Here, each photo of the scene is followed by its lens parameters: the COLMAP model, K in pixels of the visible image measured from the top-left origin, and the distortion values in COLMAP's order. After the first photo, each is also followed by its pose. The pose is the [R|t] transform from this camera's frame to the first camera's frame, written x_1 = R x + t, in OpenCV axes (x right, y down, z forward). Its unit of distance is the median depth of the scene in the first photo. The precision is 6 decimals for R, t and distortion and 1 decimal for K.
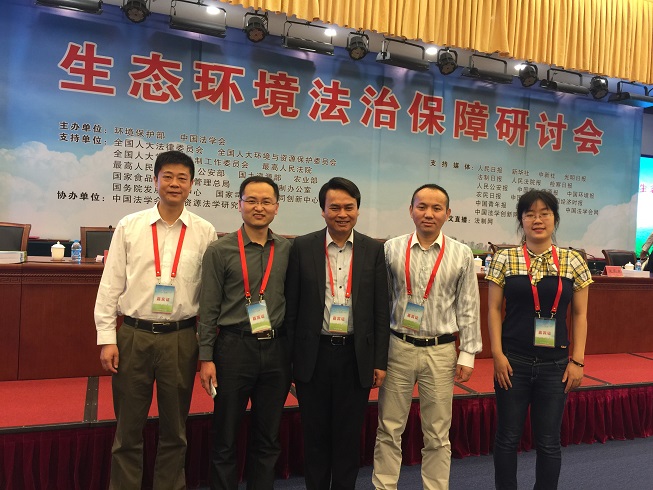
lens RADIAL K [[559.6, 0, 326.5], [0, 559.6, 245.0], [0, 0, 1]] dist [0.082169, -0.112894]
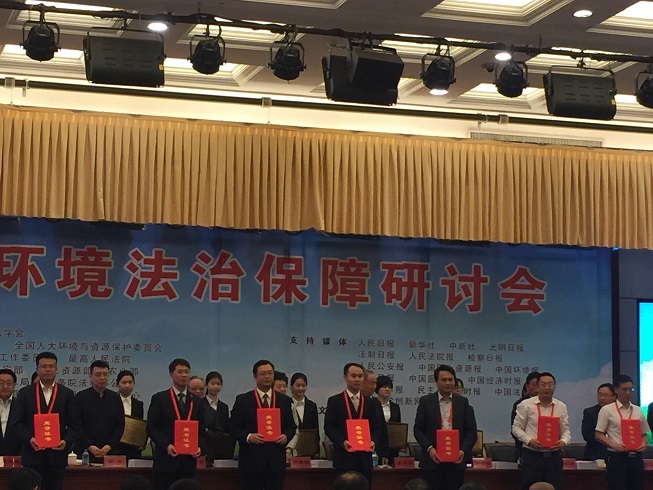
lens RADIAL K [[1552.3, 0, 326.5], [0, 1552.3, 245.0], [0, 0, 1]] dist [0.051103, 0.166051]
pose [[0.997630, -0.044472, -0.052506, 0.380364], [0.036485, 0.988859, -0.144314, 0.038944], [0.058339, 0.142057, 0.988138, -1.231712]]
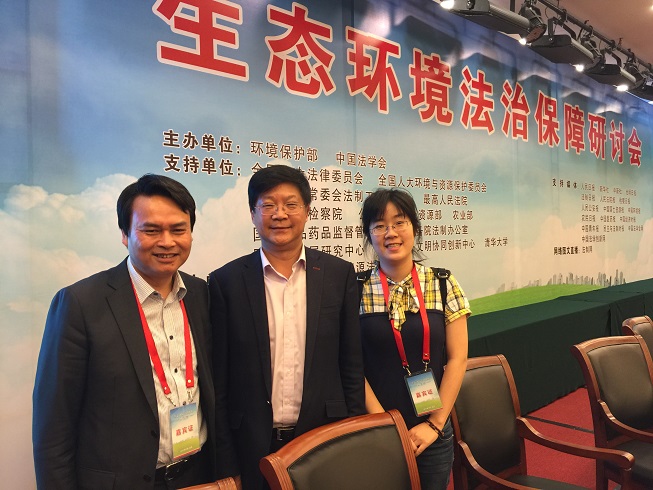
lens RADIAL K [[559.6, 0, 326.5], [0, 559.6, 245.0], [0, 0, 1]] dist [0.082169, -0.112894]
pose [[0.910738, -0.081859, 0.404790, -0.459115], [0.090083, 0.995933, -0.001276, -0.093129], [-0.403040, 0.037627, 0.914409, 0.440362]]
